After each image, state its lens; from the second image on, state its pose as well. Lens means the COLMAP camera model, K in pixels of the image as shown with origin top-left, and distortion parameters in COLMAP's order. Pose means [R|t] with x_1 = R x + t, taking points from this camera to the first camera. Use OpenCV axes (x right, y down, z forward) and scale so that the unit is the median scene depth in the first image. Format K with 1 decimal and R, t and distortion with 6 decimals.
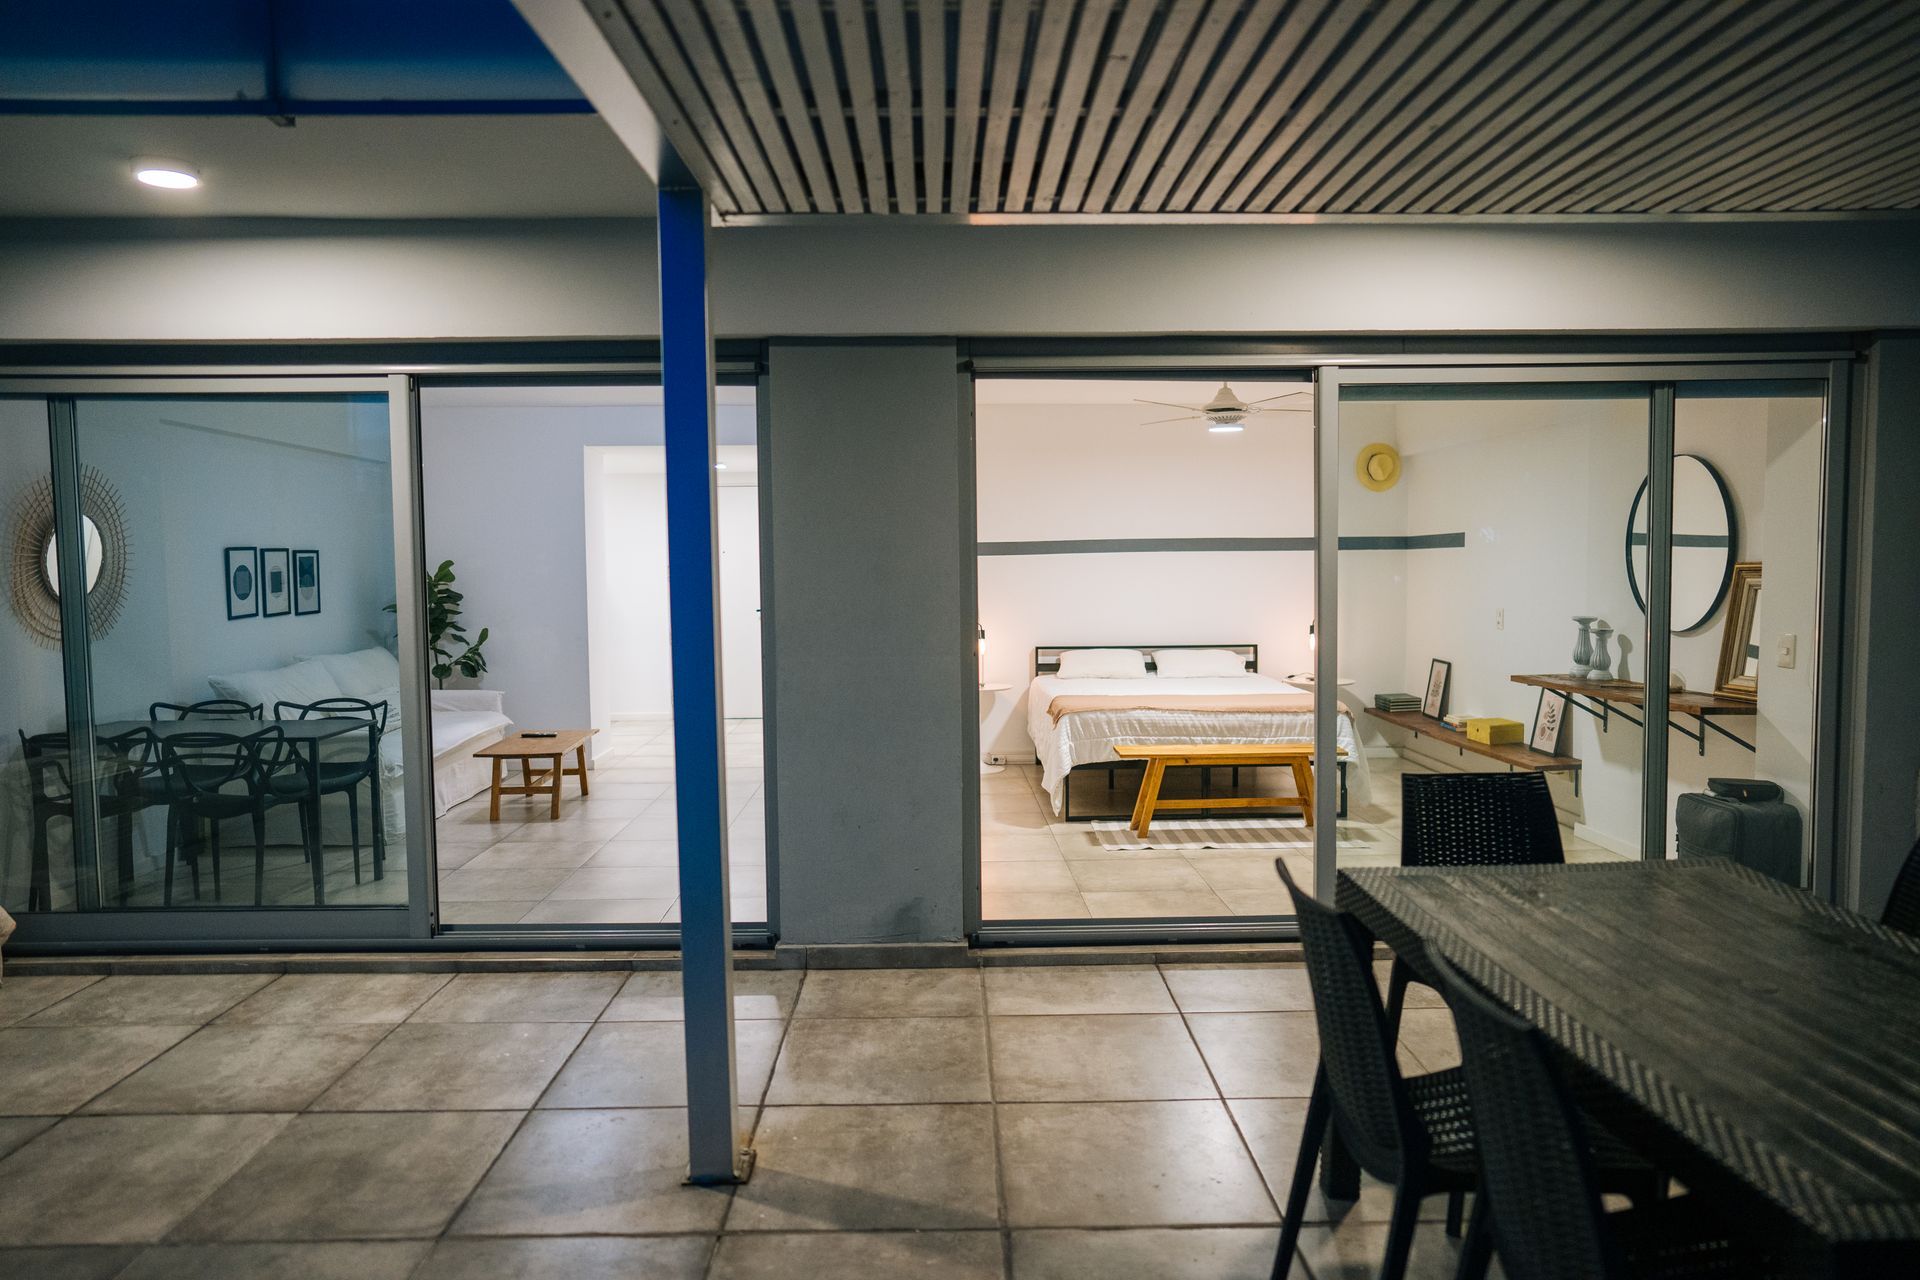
lens RADIAL K [[1264.7, 0, 963.2], [0, 1264.7, 623.1], [0, 0, 1]] dist [-0.042060, 0.047779]
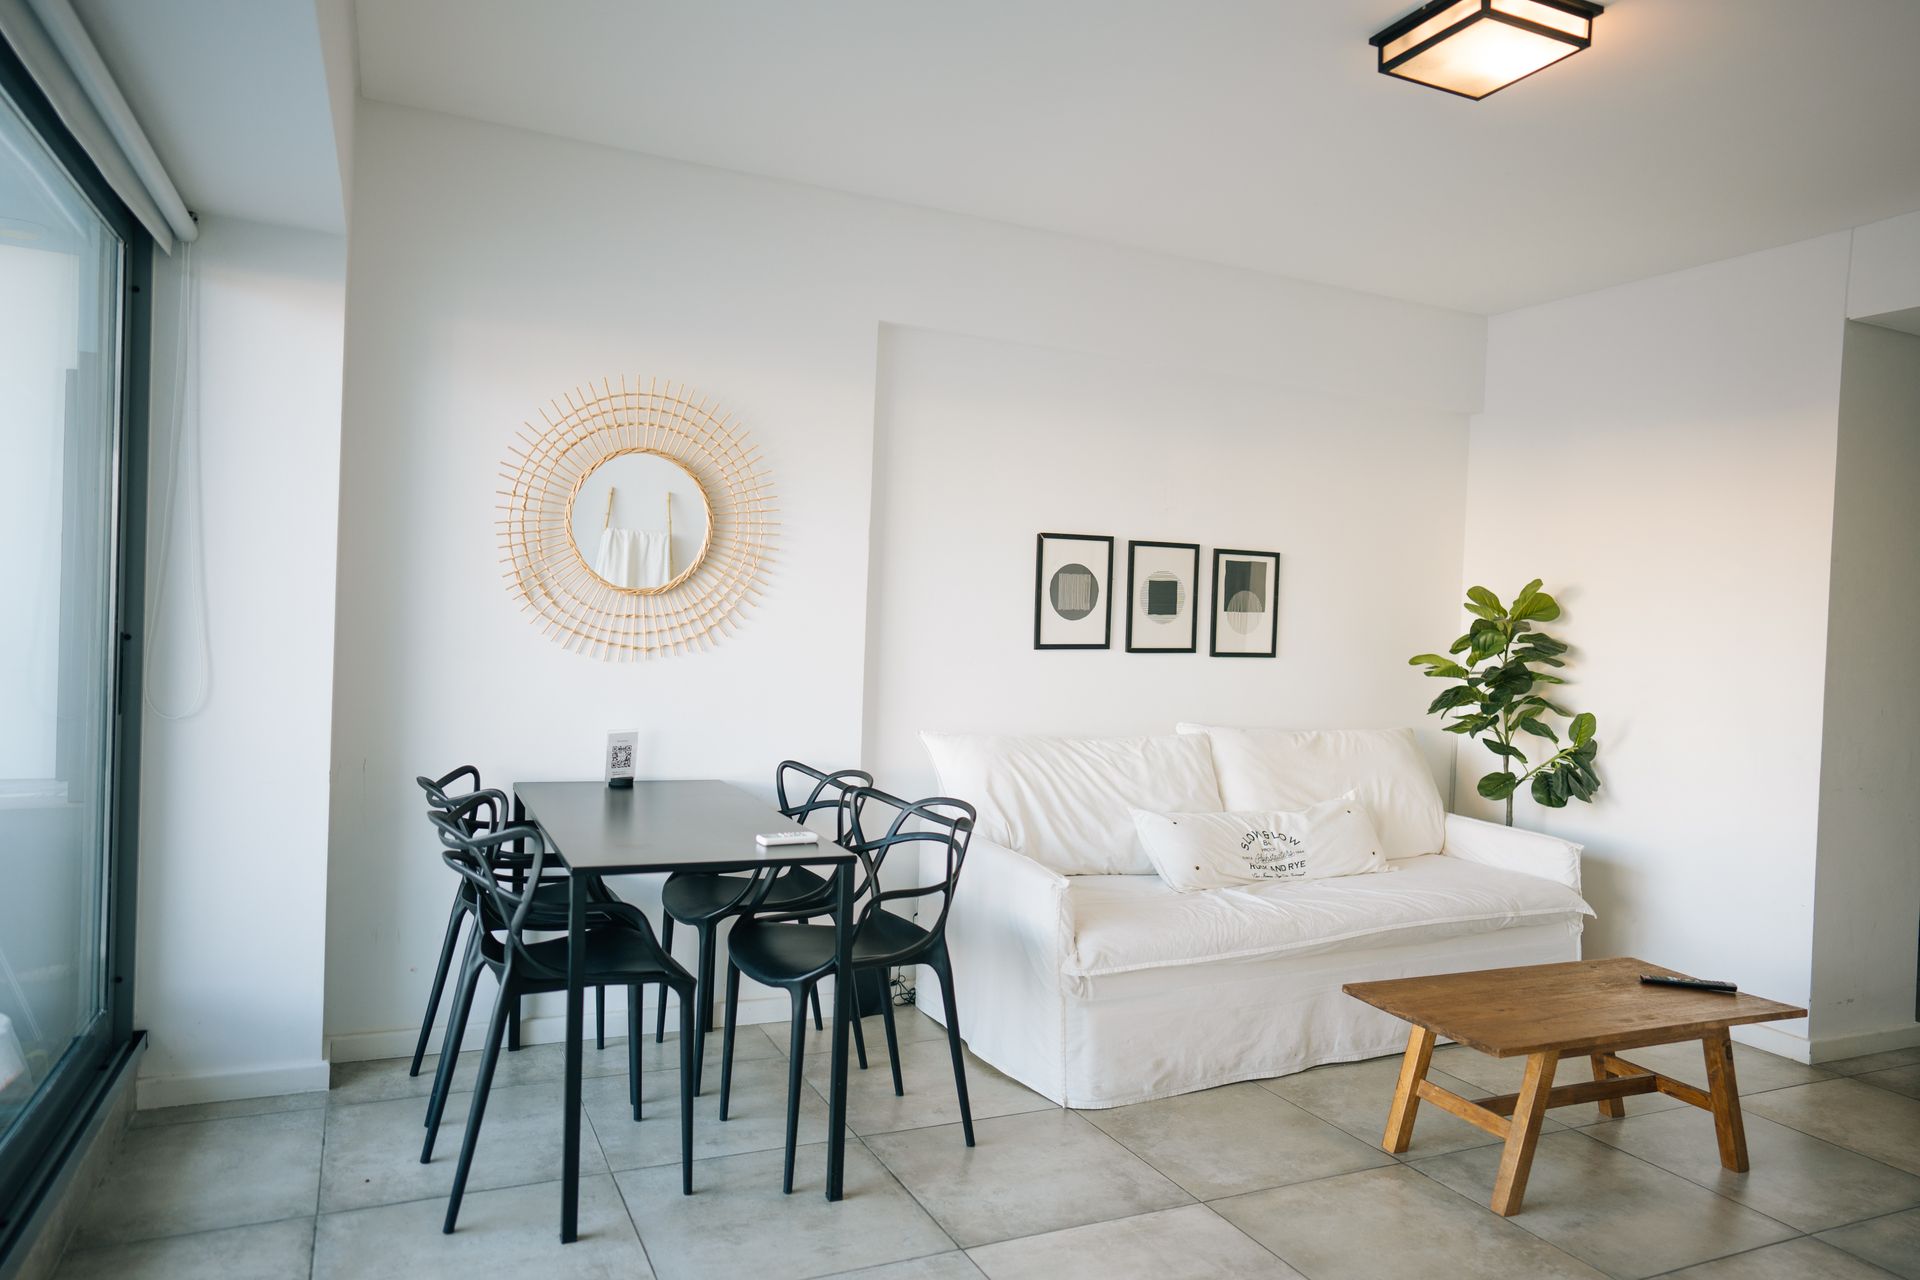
lens RADIAL K [[1264.7, 0, 963.2], [0, 1264.7, 623.1], [0, 0, 1]] dist [-0.042060, 0.047779]
pose [[0.407938, 0.014940, -0.912888, -0.027963], [-0.086656, 0.995986, -0.022424, 0.001453], [0.908888, 0.088255, 0.407595, 0.630956]]
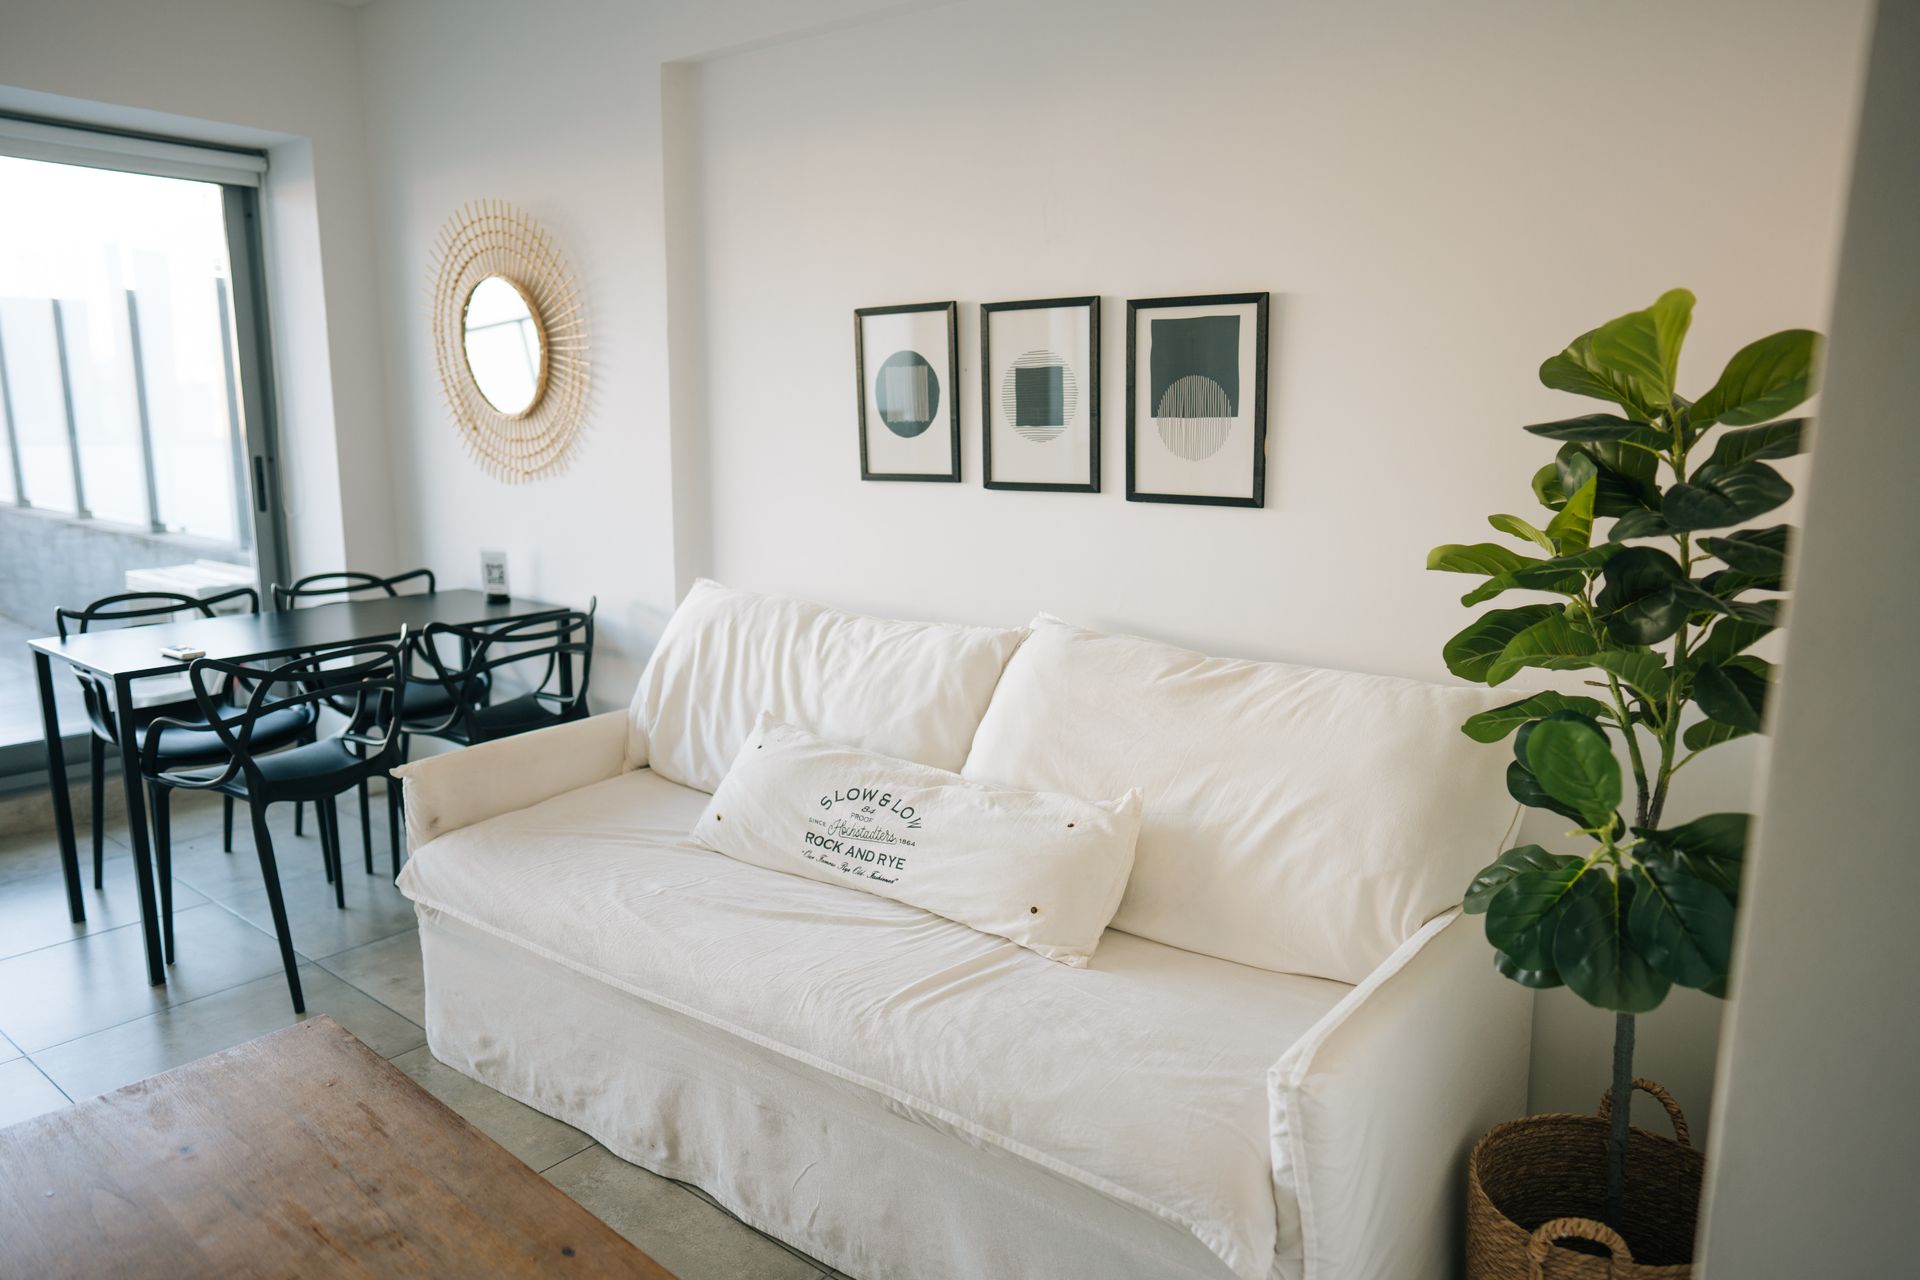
lens RADIAL K [[1264.7, 0, 963.2], [0, 1264.7, 623.1], [0, 0, 1]] dist [-0.042060, 0.047779]
pose [[-0.645401, 0.130604, -0.752596, -0.242783], [-0.046201, 0.976795, 0.209132, -0.041849], [0.762446, 0.169744, -0.624391, 1.158106]]
